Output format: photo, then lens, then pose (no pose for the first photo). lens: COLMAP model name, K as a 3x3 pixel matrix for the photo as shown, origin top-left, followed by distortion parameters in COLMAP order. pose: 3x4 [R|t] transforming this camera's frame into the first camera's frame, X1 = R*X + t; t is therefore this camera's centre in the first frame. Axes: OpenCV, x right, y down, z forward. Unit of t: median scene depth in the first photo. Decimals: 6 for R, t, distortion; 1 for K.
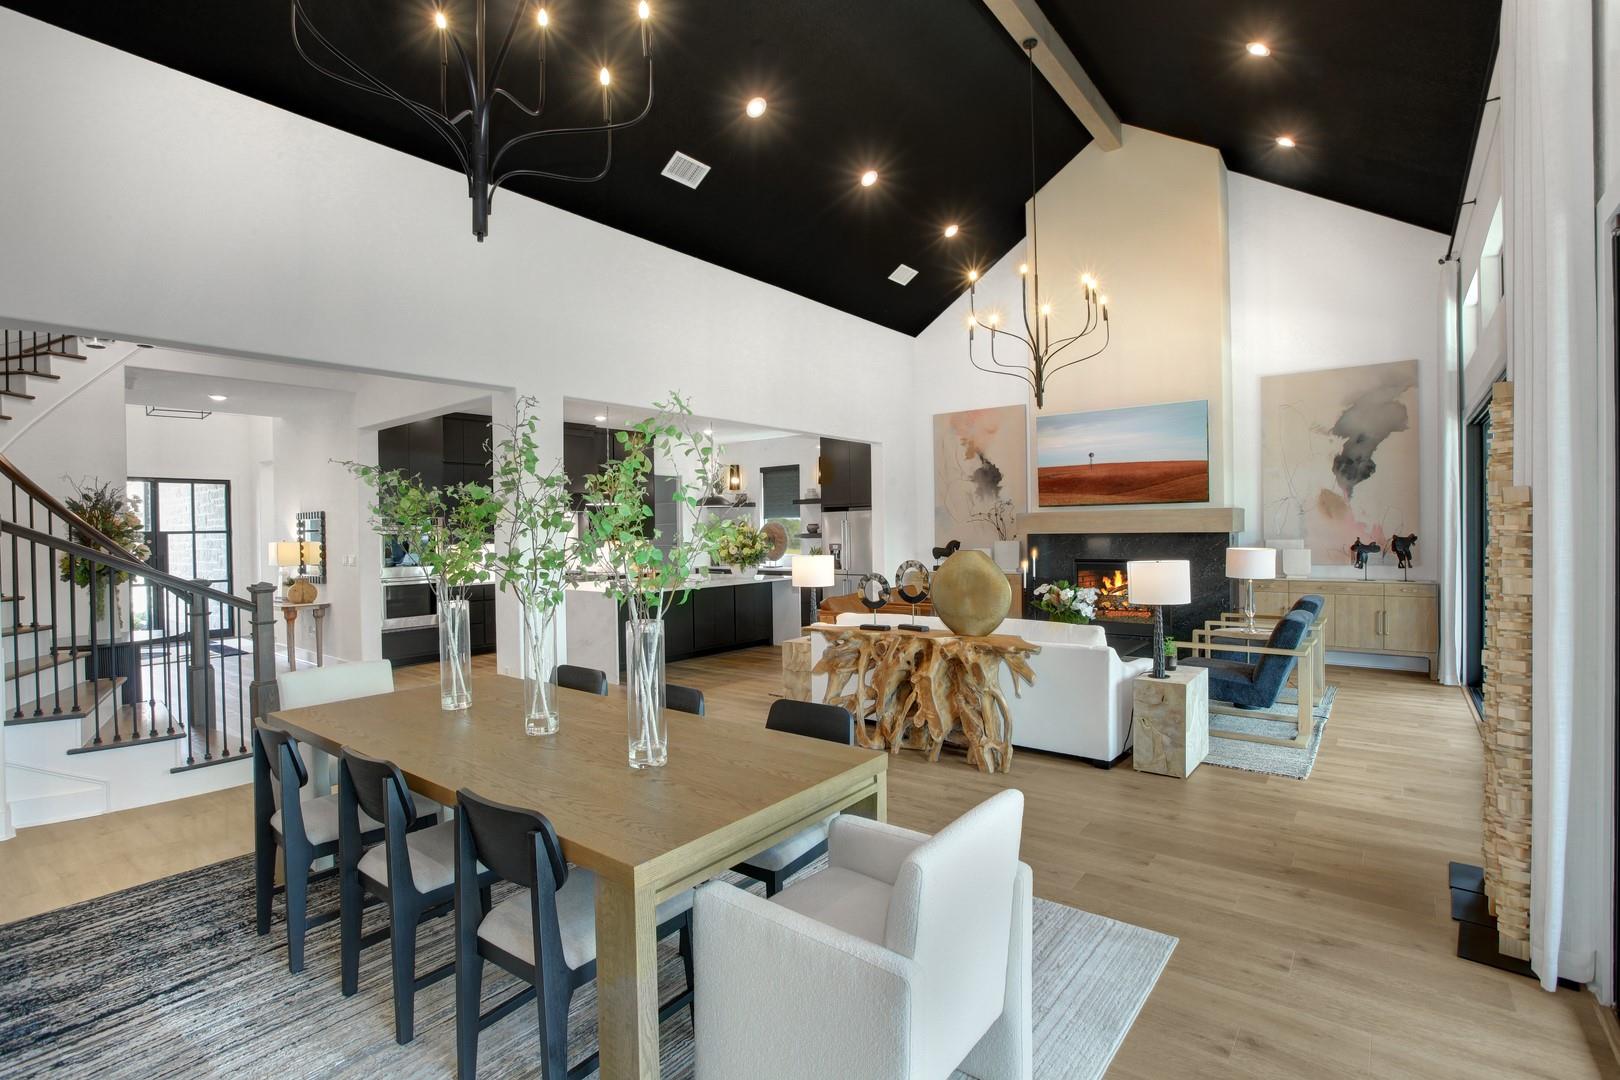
lens RADIAL K [[697.9, 0, 785.5], [0, 697.9, 551.6], [0, 0, 1]] dist [-0.034847, 0.000362]
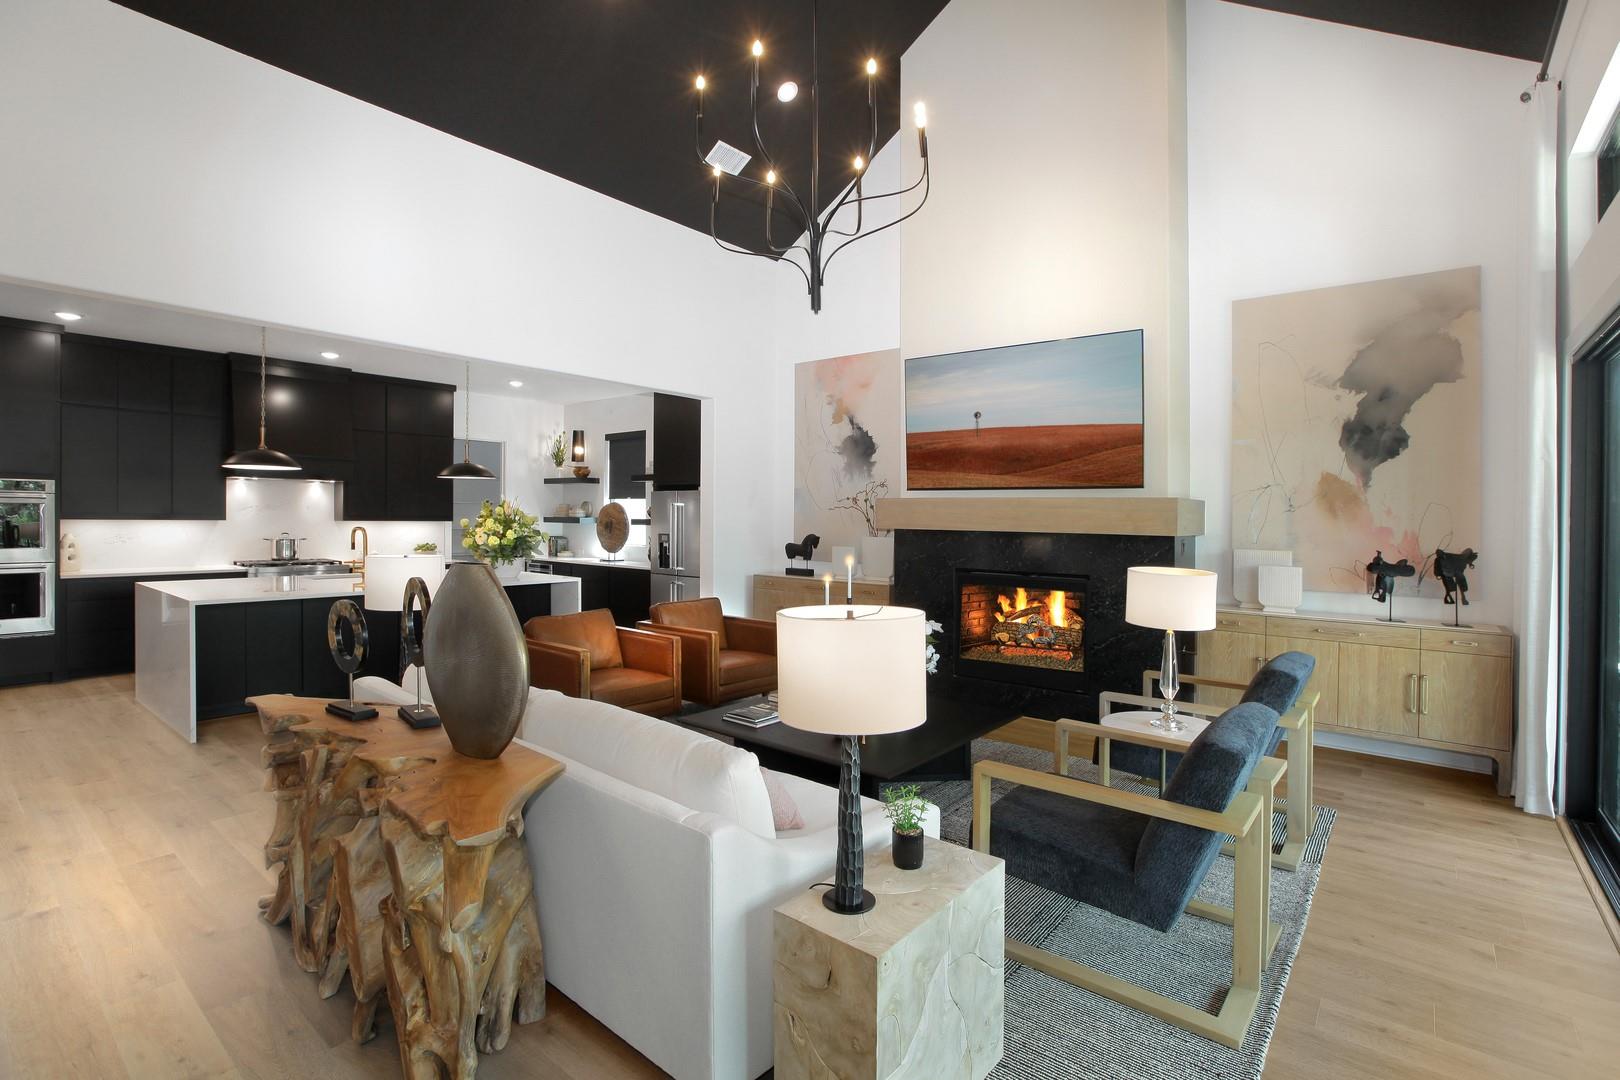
lens RADIAL K [[745.0, 0, 743.8], [0, 745.0, 523.3], [0, 0, 1]] dist [-0.044798, 0.006280]
pose [[0.999222, 0.030490, -0.025003, 0.262895], [-0.030987, 0.999325, -0.019713, -0.014373], [0.024385, 0.020472, 0.999493, 0.309293]]
